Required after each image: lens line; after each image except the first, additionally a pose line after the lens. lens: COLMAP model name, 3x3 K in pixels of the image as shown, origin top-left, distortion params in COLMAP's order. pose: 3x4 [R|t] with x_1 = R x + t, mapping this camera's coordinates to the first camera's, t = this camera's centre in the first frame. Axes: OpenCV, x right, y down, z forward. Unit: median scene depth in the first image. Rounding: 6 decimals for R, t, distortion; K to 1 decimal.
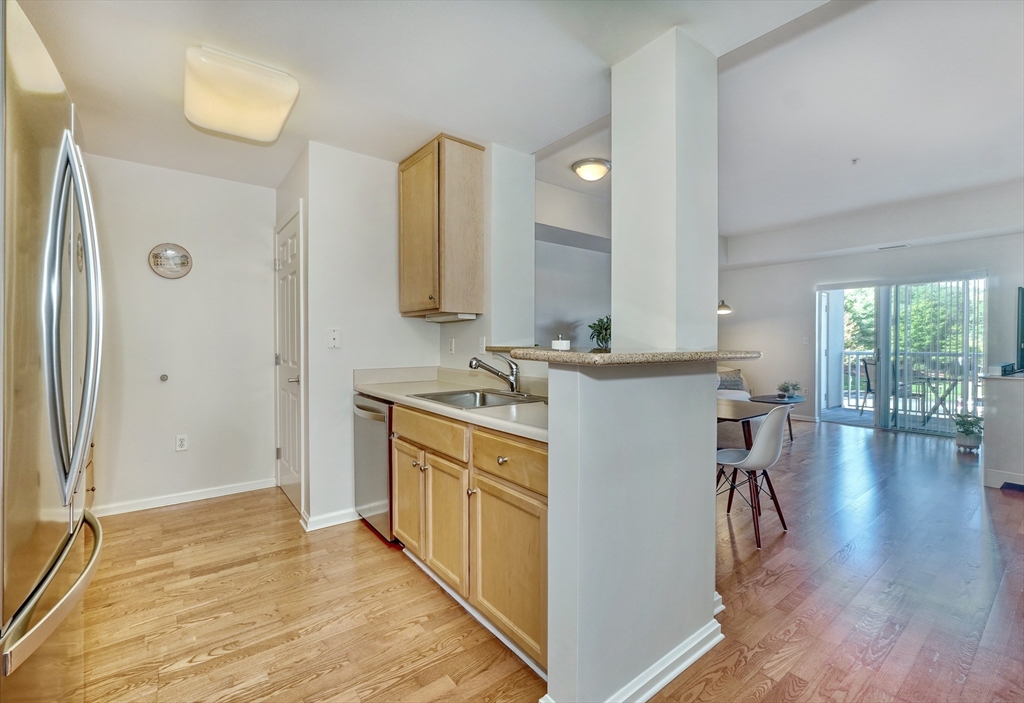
lens RADIAL K [[449.1, 0, 536.4], [0, 449.1, 349.8], [0, 0, 1]] dist [-0.000867, -0.000140]
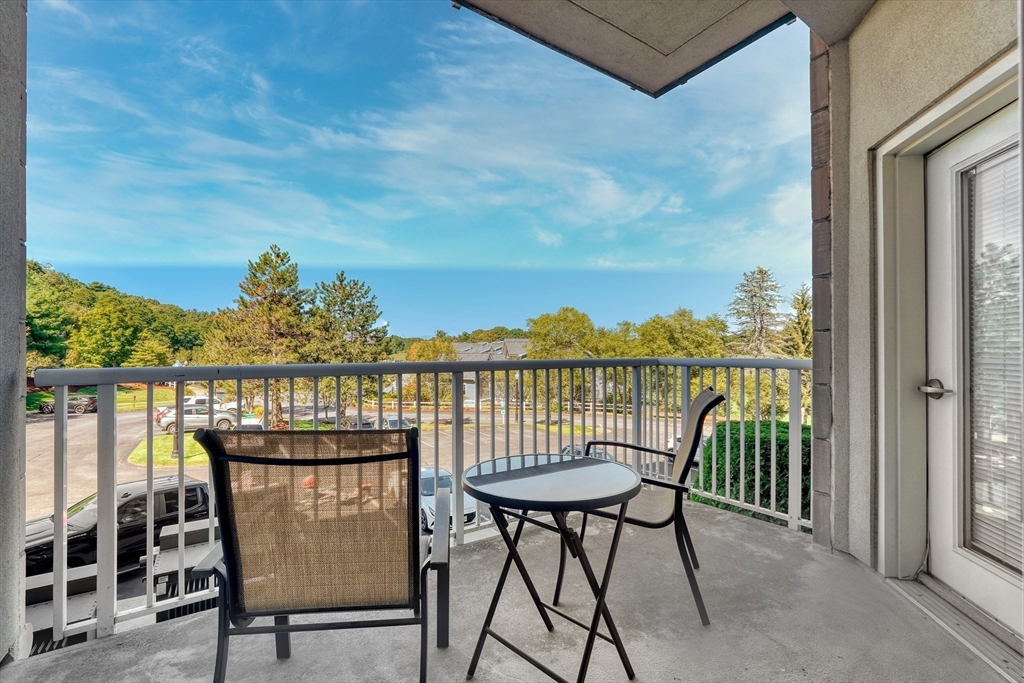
lens RADIAL K [[439.8, 0, 508.3], [0, 439.8, 340.4], [0, 0, 1]] dist [-0.024115, 0.010985]
pose [[0.109077, 0.016915, 0.993889, 0.059938], [0.019400, 0.999629, -0.019142, -0.000393], [-0.993844, 0.021369, 0.108708, 0.088835]]
